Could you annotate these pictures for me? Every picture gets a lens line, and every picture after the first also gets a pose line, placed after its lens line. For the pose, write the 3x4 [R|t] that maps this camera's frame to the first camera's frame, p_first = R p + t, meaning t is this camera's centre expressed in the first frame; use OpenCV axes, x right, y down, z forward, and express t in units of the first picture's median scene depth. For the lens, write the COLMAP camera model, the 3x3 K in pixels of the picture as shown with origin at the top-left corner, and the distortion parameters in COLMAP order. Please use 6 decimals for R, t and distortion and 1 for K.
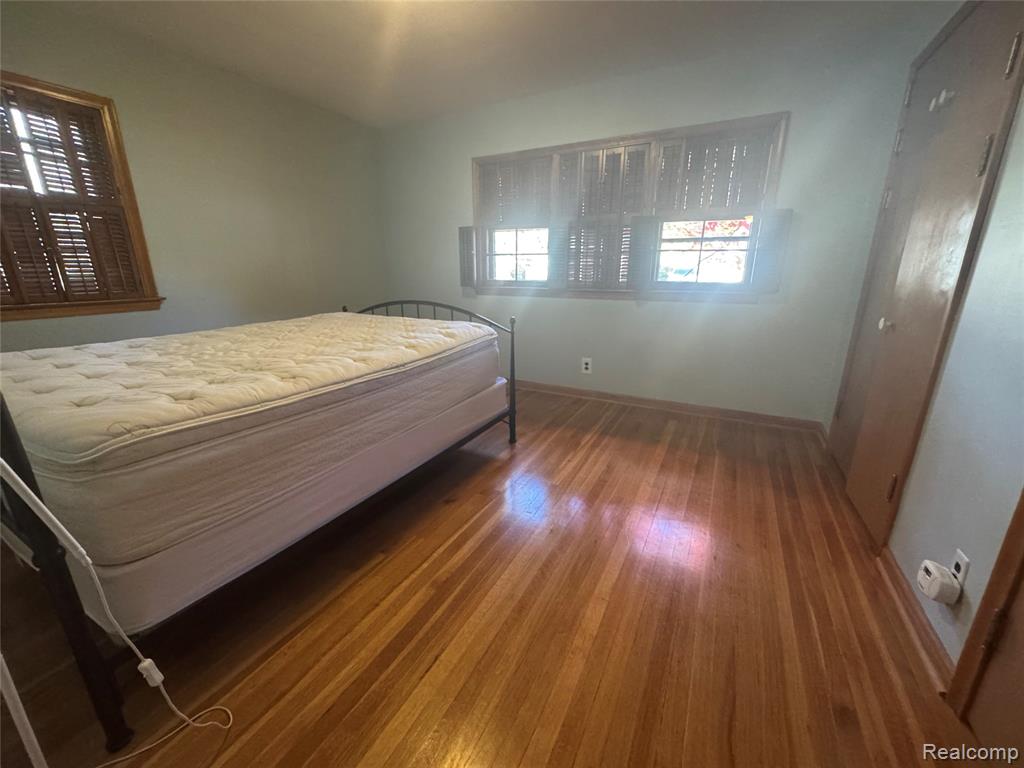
lens RADIAL K [[411.0, 0, 512.0], [0, 411.0, 384.0], [0, 0, 1]] dist [-0.002511, -0.000070]
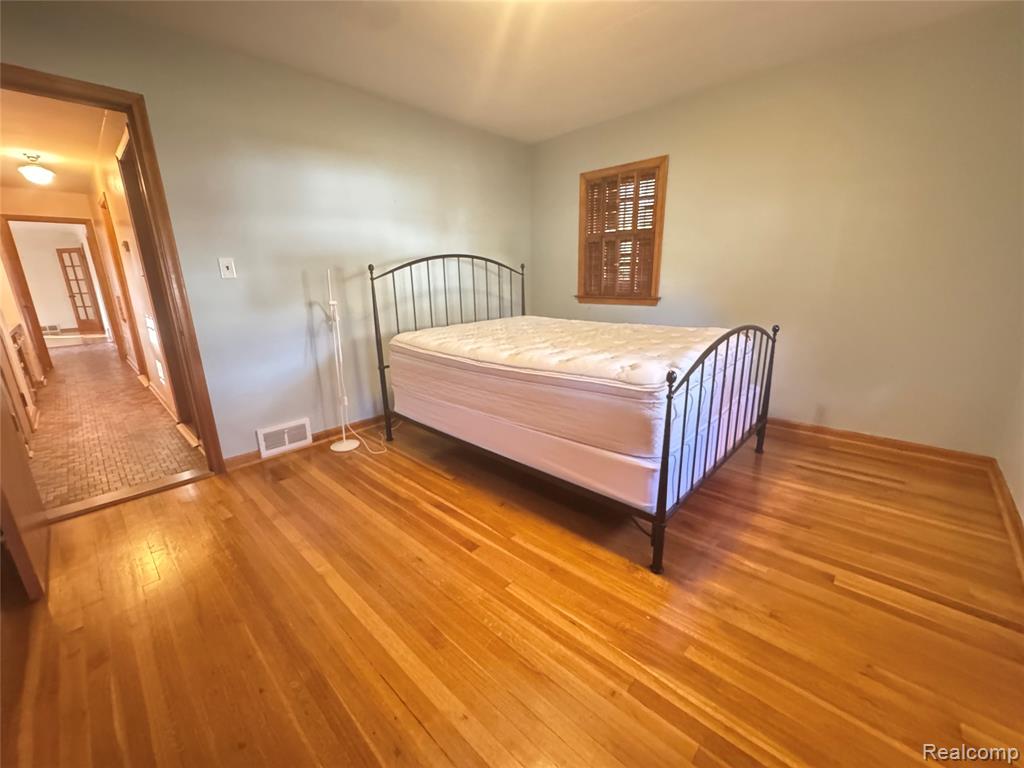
lens RADIAL K [[411.0, 0, 512.0], [0, 411.0, 384.0], [0, 0, 1]] dist [-0.002511, -0.000070]
pose [[-0.274089, 0.258434, -0.926330, 0.601575], [-0.237355, 0.915241, 0.325571, -0.280953], [0.931954, 0.309104, -0.189517, 0.915502]]
